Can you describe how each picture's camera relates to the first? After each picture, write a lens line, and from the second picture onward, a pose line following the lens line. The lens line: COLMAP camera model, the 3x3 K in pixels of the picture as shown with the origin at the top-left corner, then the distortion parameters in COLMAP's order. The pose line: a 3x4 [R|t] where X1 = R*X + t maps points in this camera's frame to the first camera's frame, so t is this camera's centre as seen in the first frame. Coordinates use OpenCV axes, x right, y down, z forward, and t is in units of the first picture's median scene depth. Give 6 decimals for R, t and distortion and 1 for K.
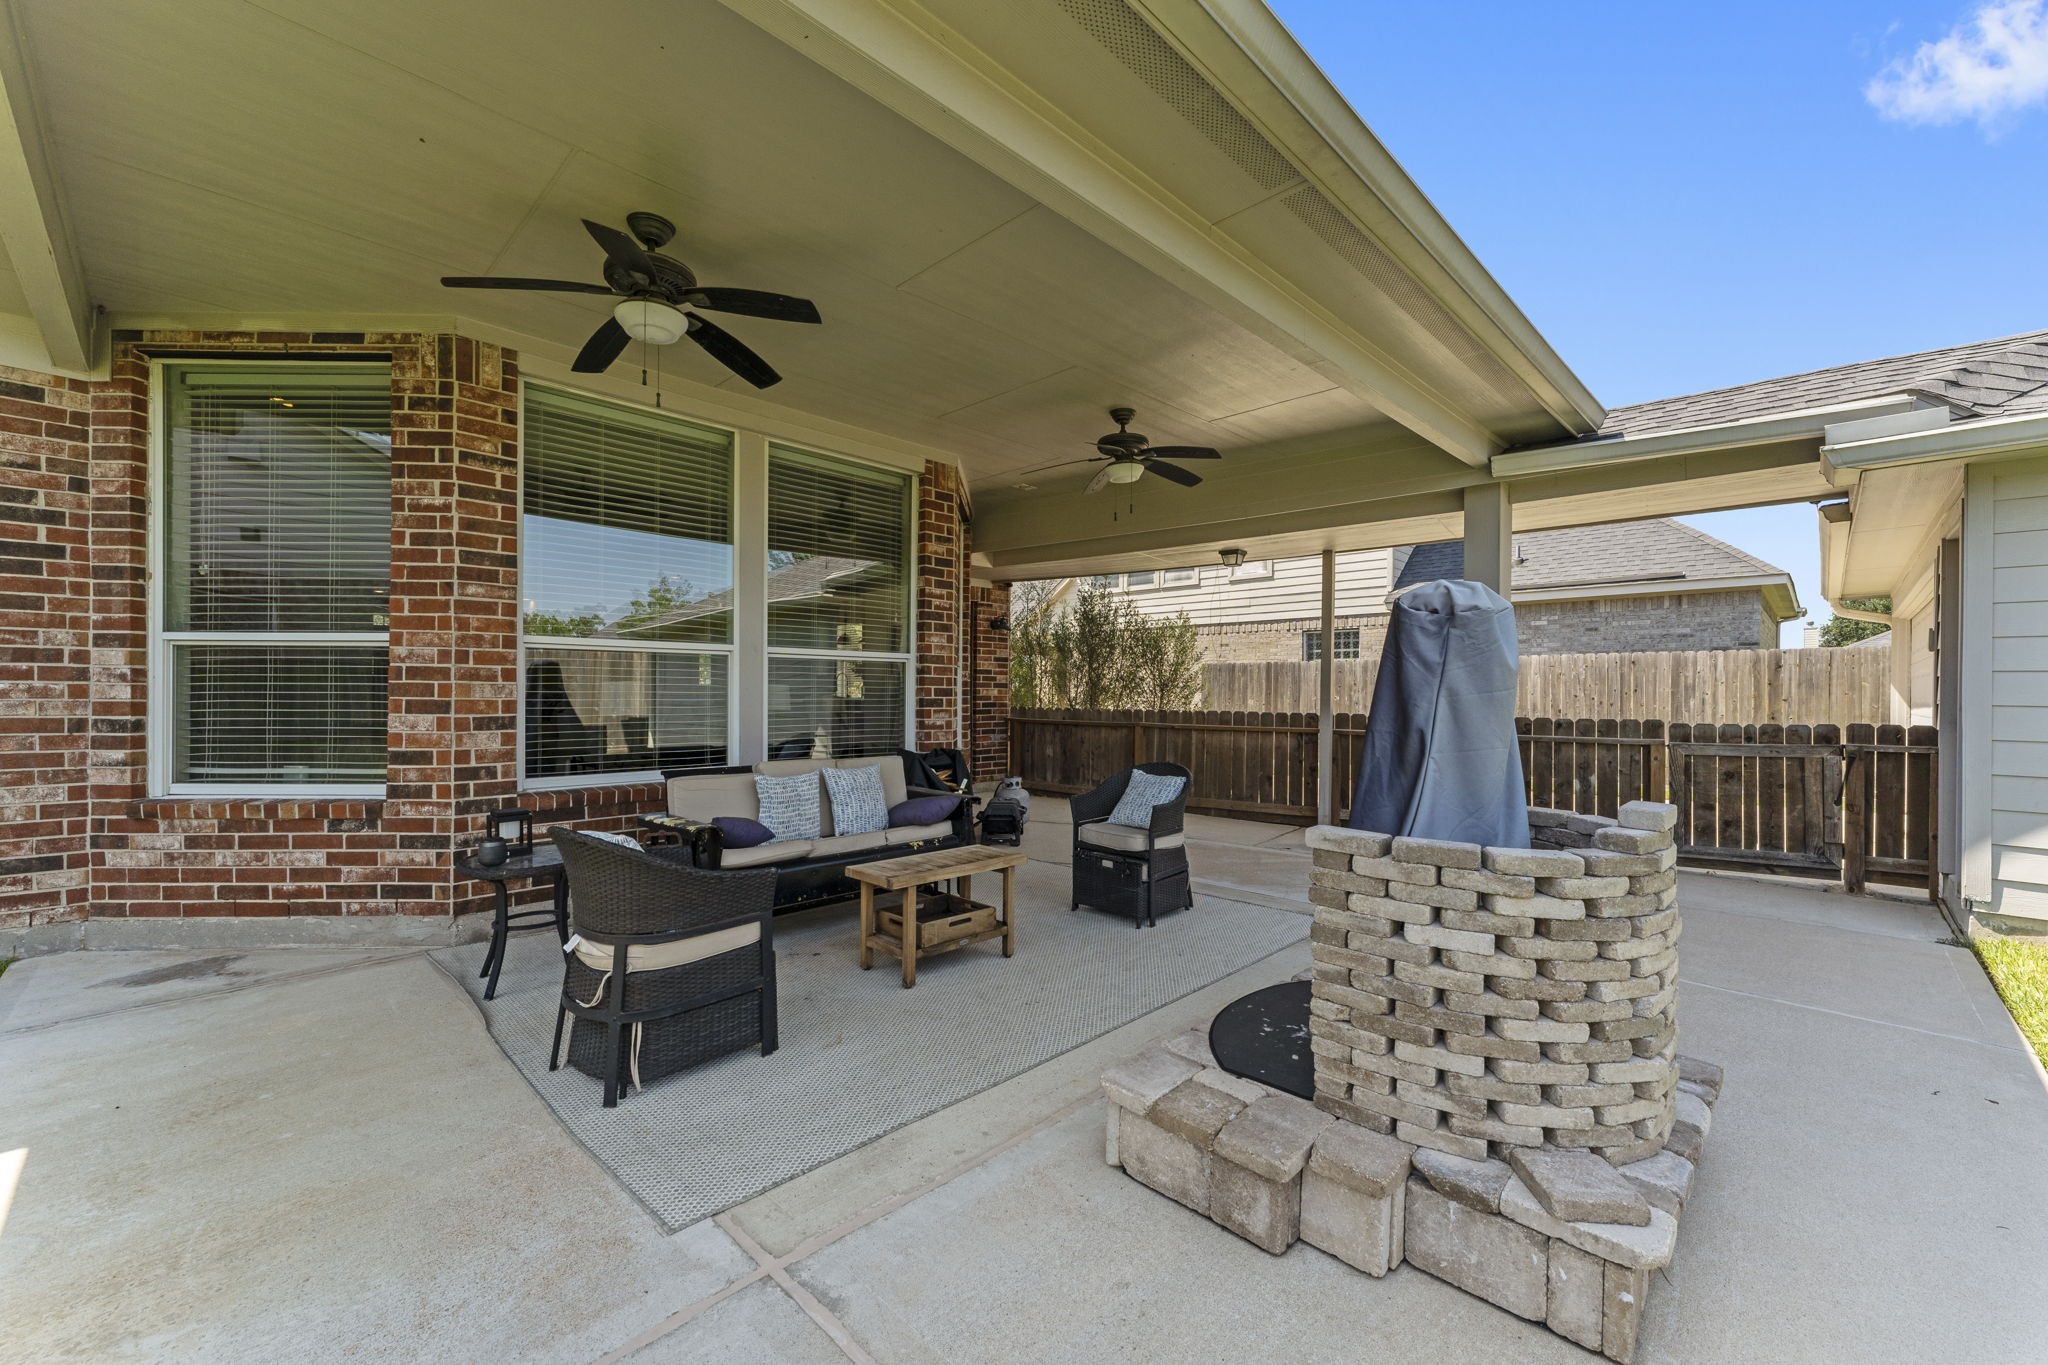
lens RADIAL K [[825.3, 0, 1036.6], [0, 825.3, 691.2], [0, 0, 1]] dist [0.002156, 0.000017]
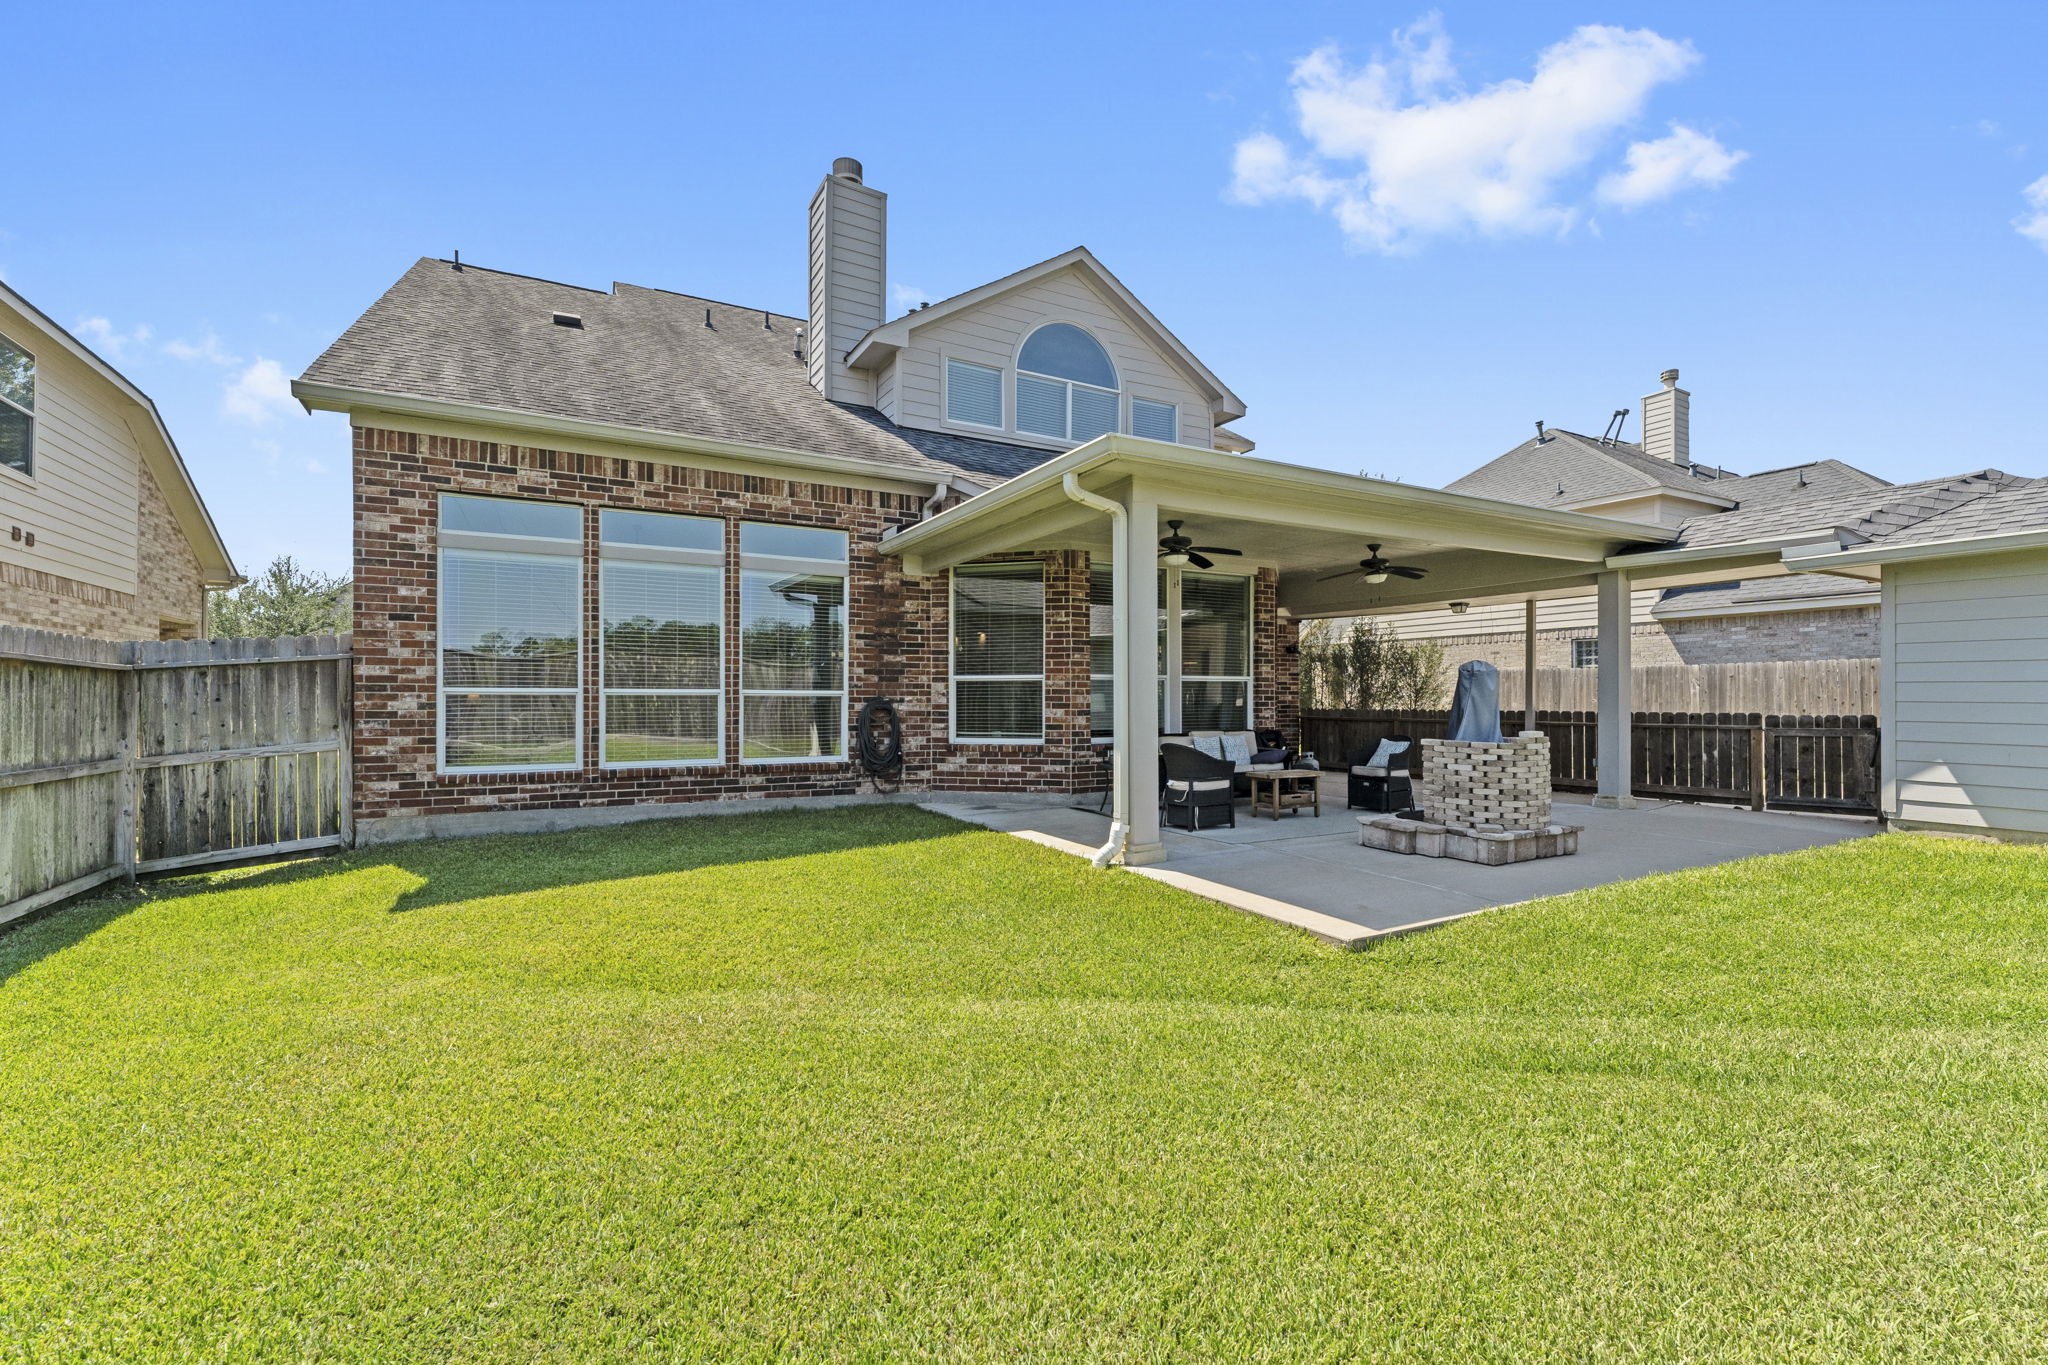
lens RADIAL K [[886.0, 0, 1034.1], [0, 886.0, 688.4], [0, 0, 1]] dist [-0.002473, -0.000183]
pose [[0.955712, -0.009991, -0.294134, -0.055281], [0.007368, 0.999923, -0.010022, -0.005935], [0.294211, 0.007411, 0.955712, -1.436496]]
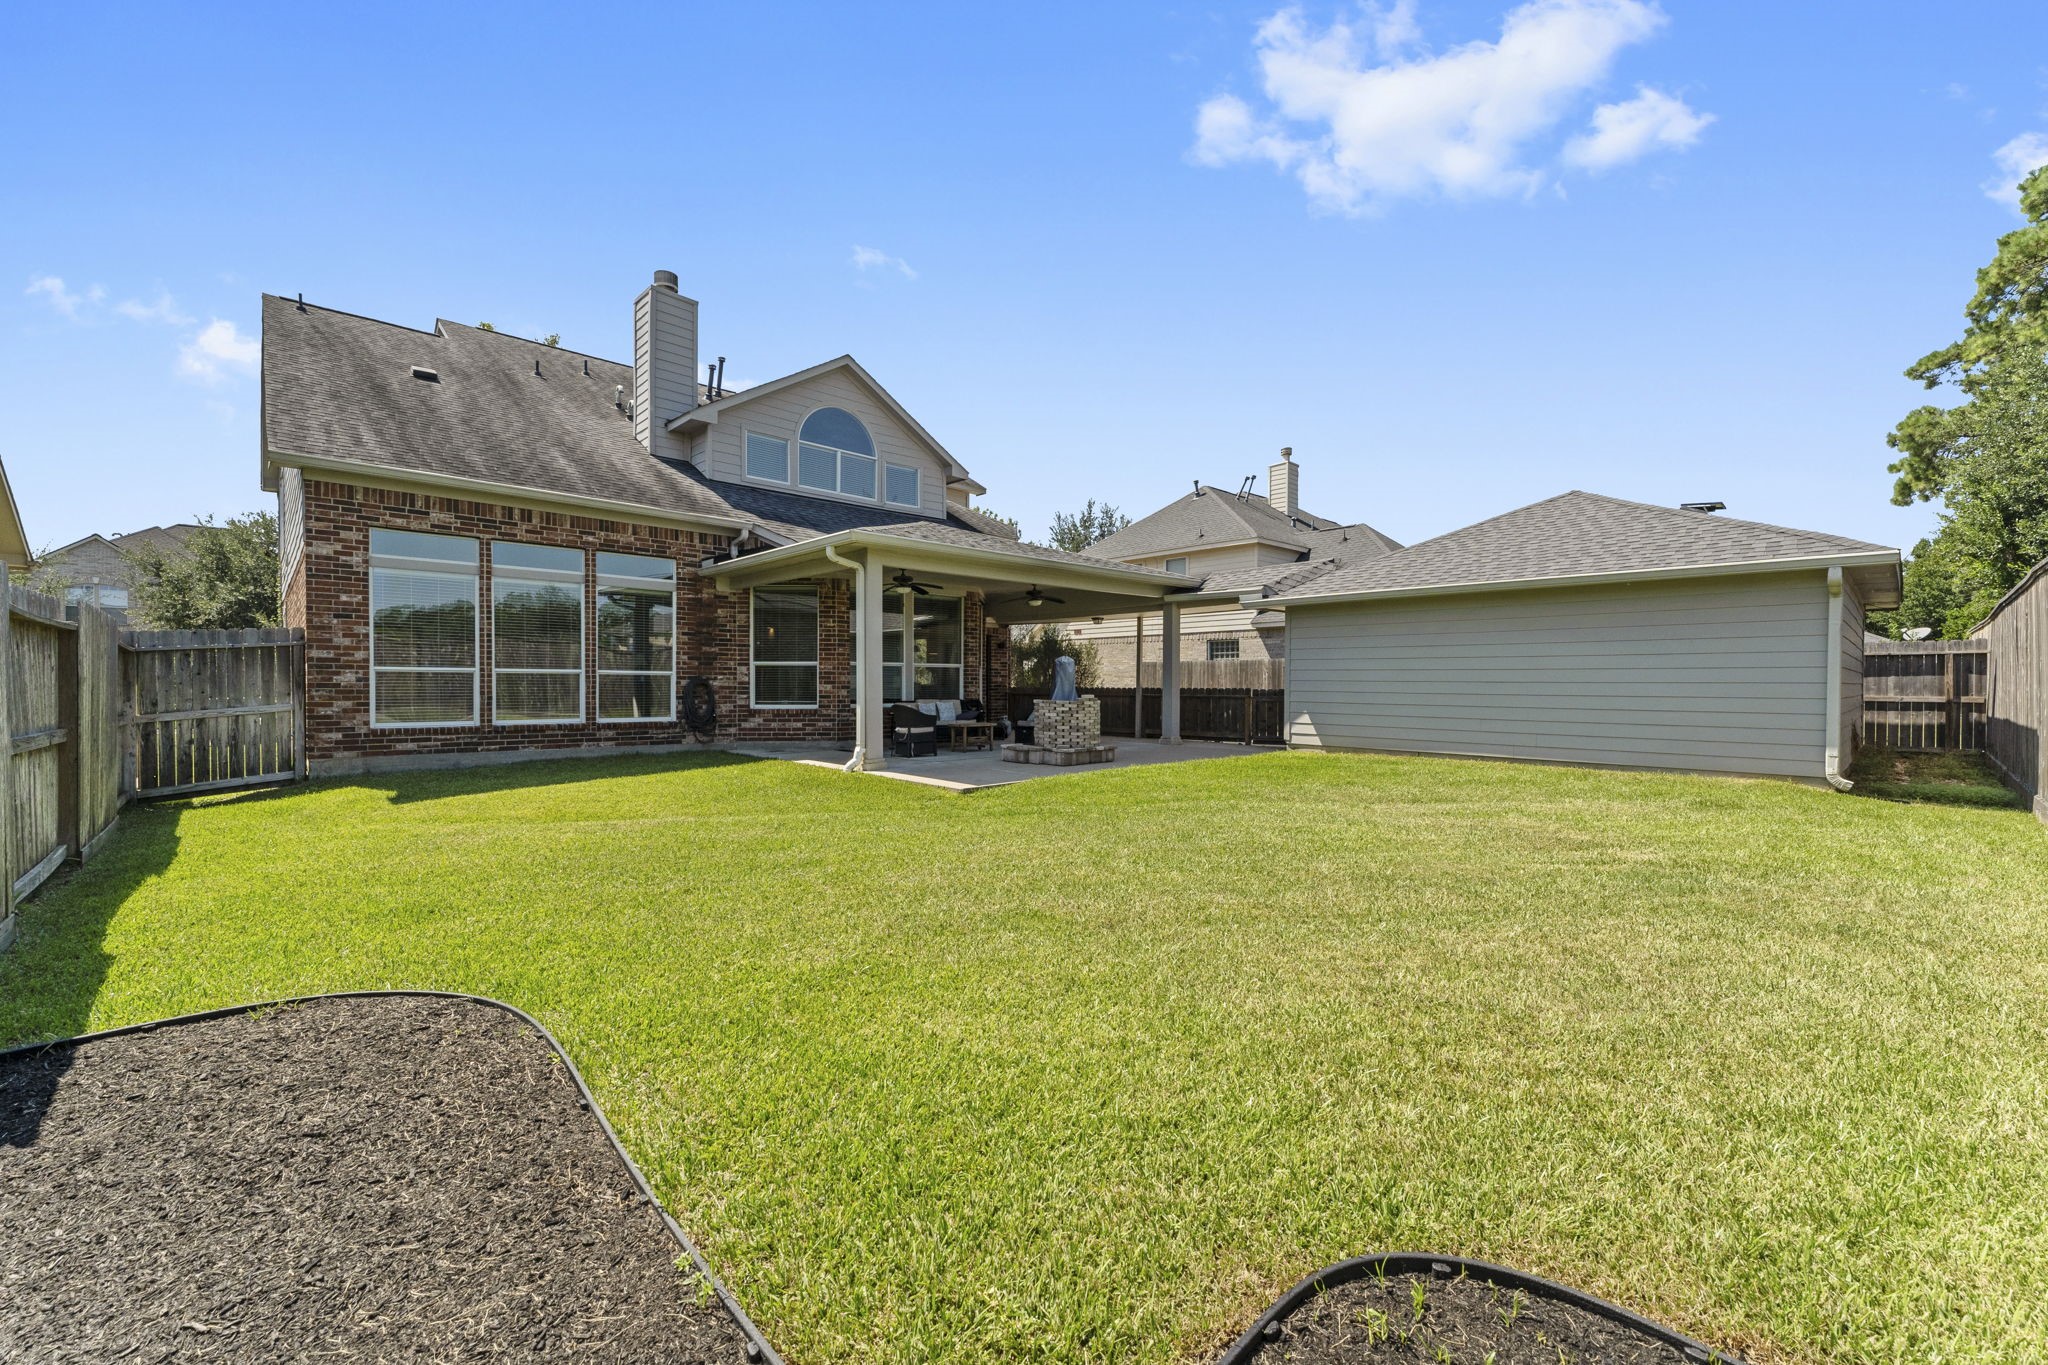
lens RADIAL K [[825.3, 0, 1039.3], [0, 825.3, 693.4], [0, 0, 1]] dist [0.002156, 0.000017]
pose [[0.999259, -0.003746, -0.038299, 0.298901], [0.004267, 0.999899, 0.013525, 0.021445], [0.038245, -0.013679, 0.999175, -2.474115]]
